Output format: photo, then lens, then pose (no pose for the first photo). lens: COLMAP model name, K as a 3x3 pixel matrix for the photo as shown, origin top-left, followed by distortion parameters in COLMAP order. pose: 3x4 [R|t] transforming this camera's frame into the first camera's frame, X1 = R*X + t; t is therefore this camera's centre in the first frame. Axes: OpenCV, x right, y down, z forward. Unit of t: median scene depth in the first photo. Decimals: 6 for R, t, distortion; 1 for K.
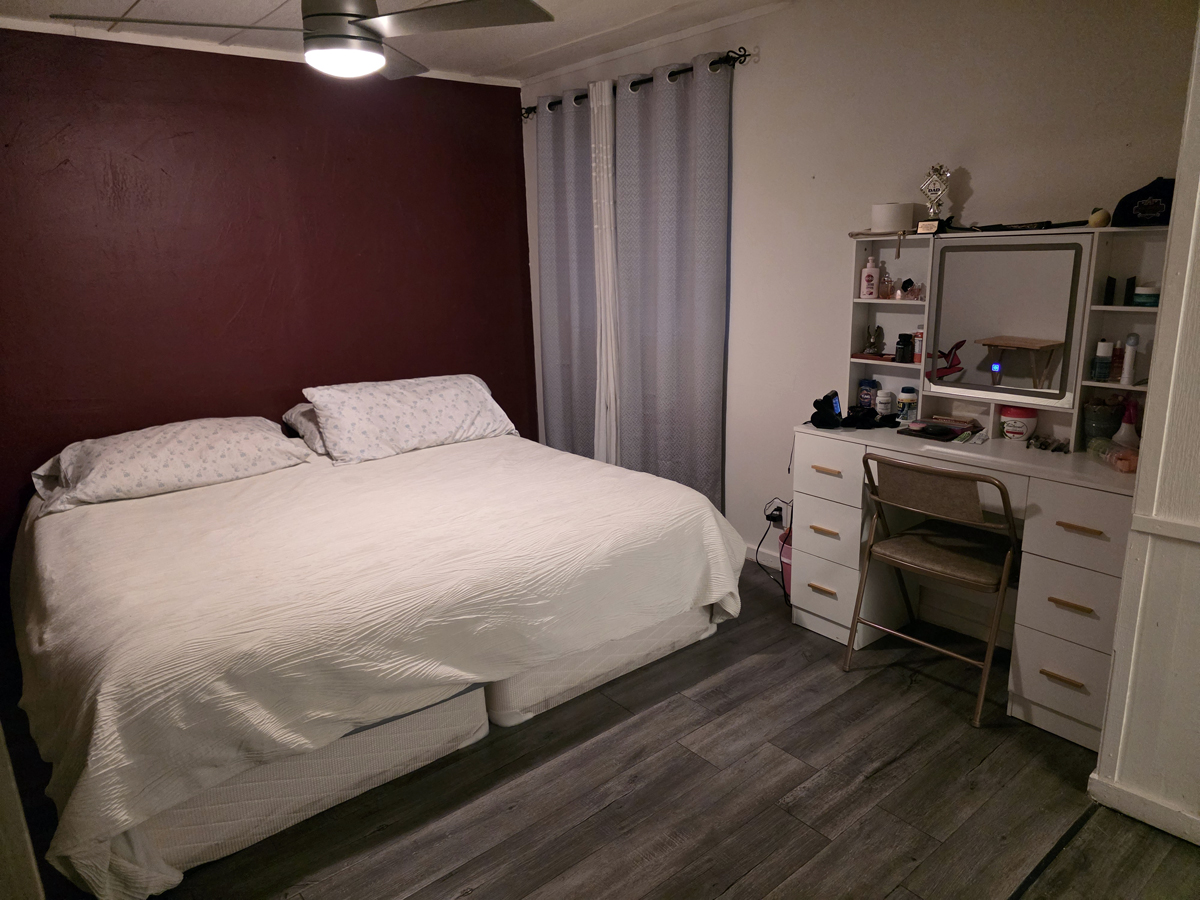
lens RADIAL K [[802.5, 0, 607.8], [0, 802.5, 450.1], [0, 0, 1]] dist [0.071689, -0.068085]
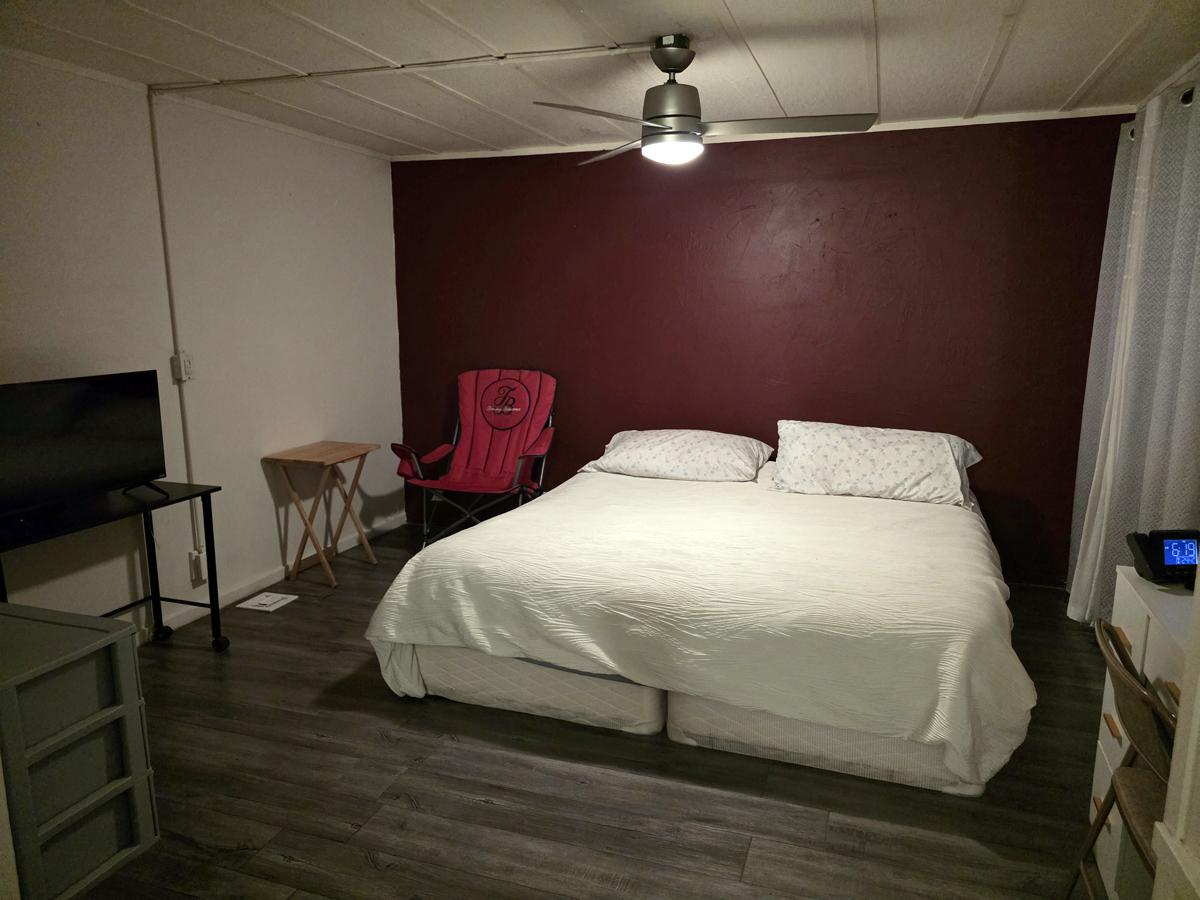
lens RADIAL K [[802.5, 0, 607.8], [0, 802.5, 450.1], [0, 0, 1]] dist [0.071689, -0.068085]
pose [[0.523493, 0.180067, -0.832785, 0.675448], [-0.225974, 0.971752, 0.068066, -0.086994], [0.821518, 0.152555, 0.549396, 0.295001]]
